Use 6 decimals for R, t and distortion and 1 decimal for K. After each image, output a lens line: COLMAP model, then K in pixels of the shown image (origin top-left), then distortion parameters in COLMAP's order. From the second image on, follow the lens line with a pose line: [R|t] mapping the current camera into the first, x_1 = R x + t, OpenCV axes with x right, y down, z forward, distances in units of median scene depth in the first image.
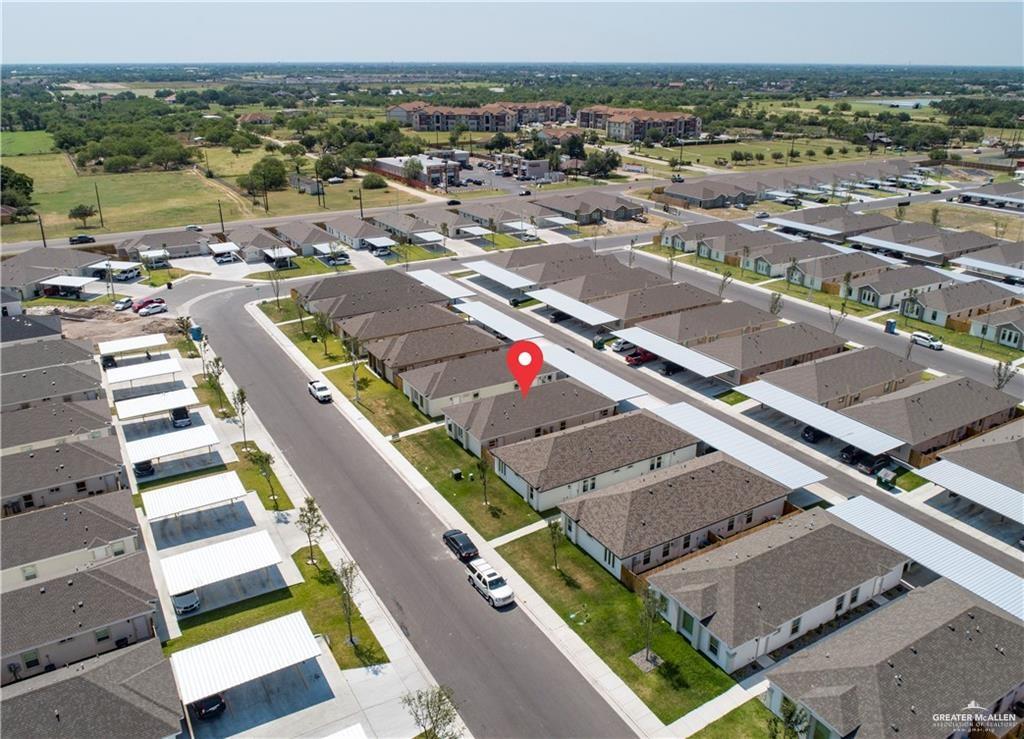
lens RADIAL K [[769.6, 0, 512.0], [0, 769.6, 369.5], [0, 0, 1]] dist [-0.004611, -0.001912]
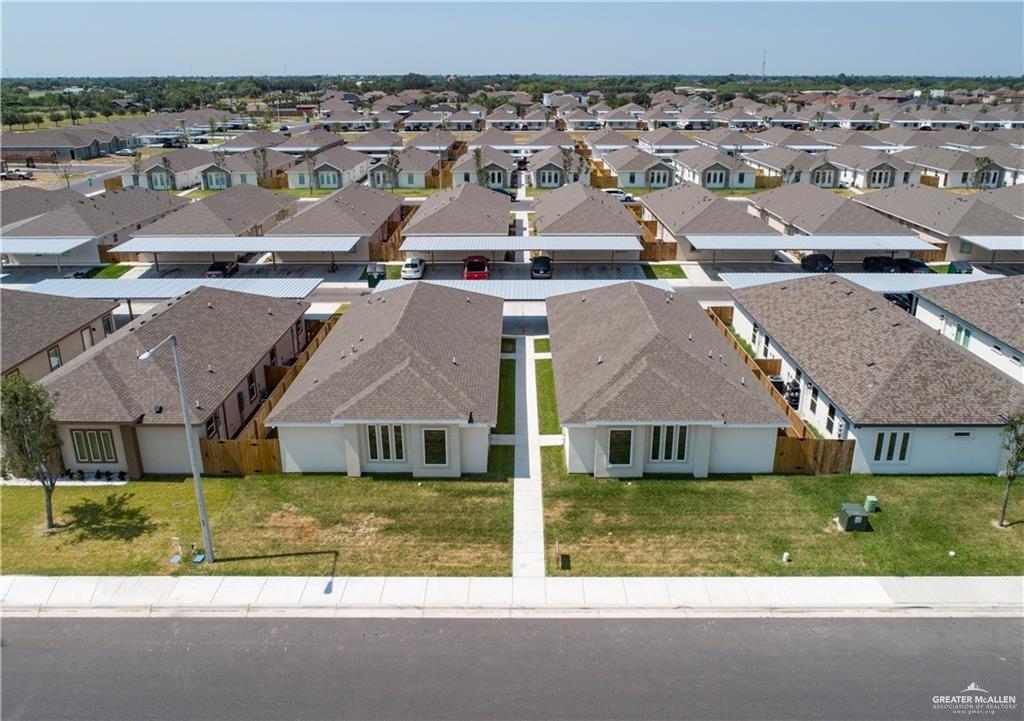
lens RADIAL K [[772.7, 0, 512.4], [0, 772.7, 342.6], [0, 0, 1]] dist [-0.010300, -0.001374]
pose [[0.517529, -0.284425, 0.807011, -0.381043], [0.323947, 0.938063, 0.122869, -0.035221], [-0.791974, 0.197840, 0.577613, 0.800731]]
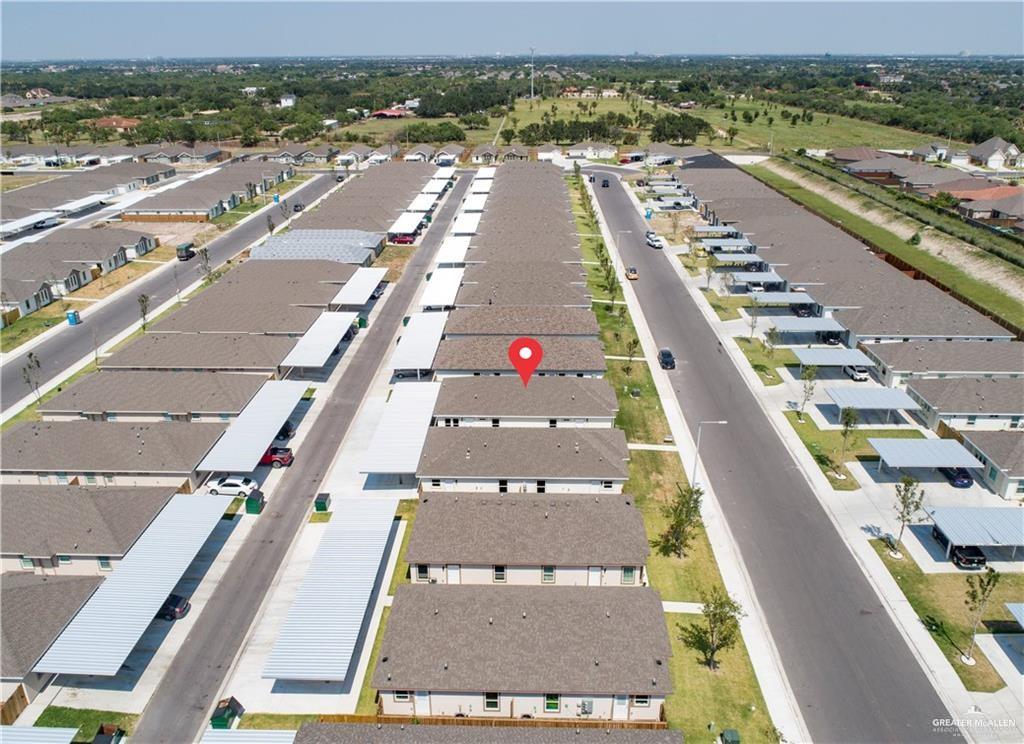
lens RADIAL K [[769.6, 0, 512.0], [0, 769.6, 372.0], [0, 0, 1]] dist [-0.004611, -0.001912]
pose [[-0.843797, -0.205903, 0.495591, -0.418558], [0.206003, 0.728451, 0.653393, -0.586192], [-0.495549, 0.653425, -0.572248, 1.525483]]
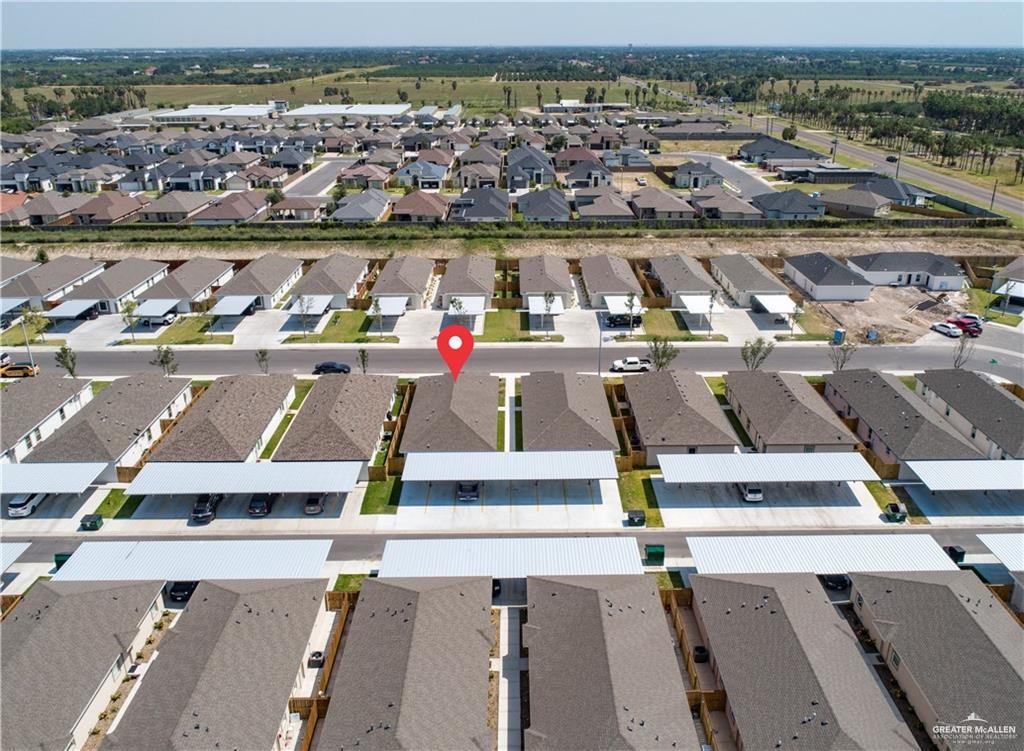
lens RADIAL K [[804.6, 0, 524.5], [0, 804.6, 375.7], [0, 0, 1]] dist [-0.000917, -0.001828]
pose [[-0.497135, 0.337843, -0.799199, 0.756041], [-0.325656, 0.781097, 0.532762, -0.538852], [0.804242, 0.525119, -0.278290, 1.325458]]
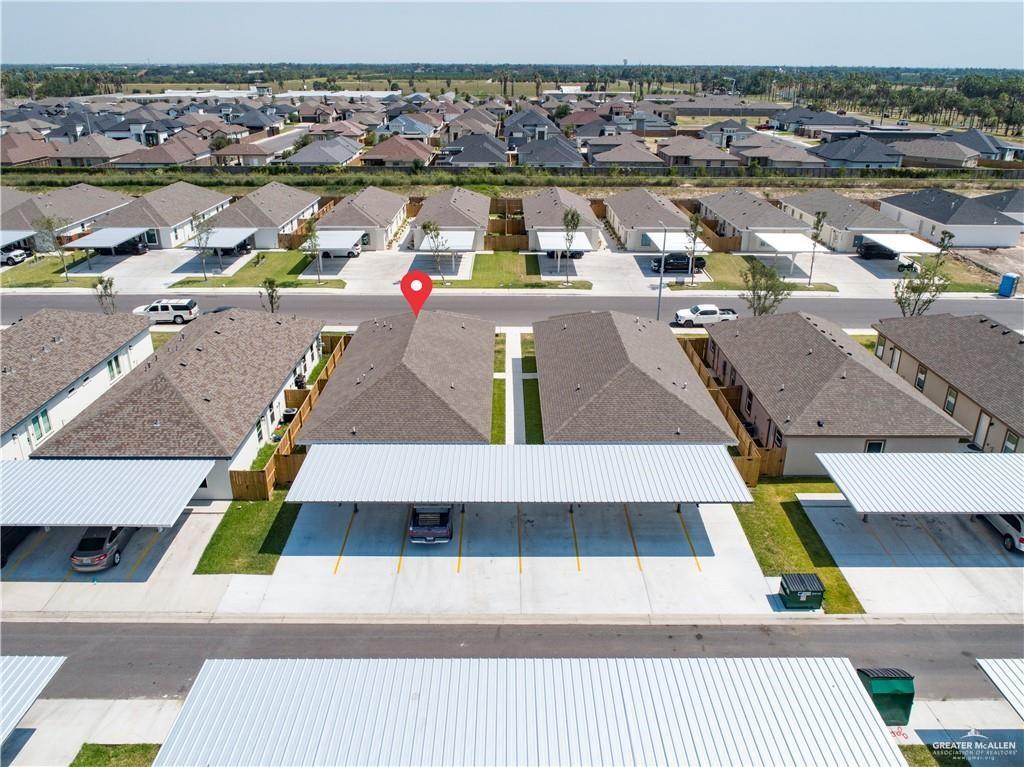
lens RADIAL K [[782.1, 0, 512.0], [0, 782.1, 383.5], [0, 0, 1]] dist [-0.003483, 0.001858]
pose [[-0.504717, 0.326285, -0.799249, 0.414689], [-0.330850, 0.782025, 0.528181, -0.245391], [0.797370, 0.531013, -0.286750, 1.211673]]
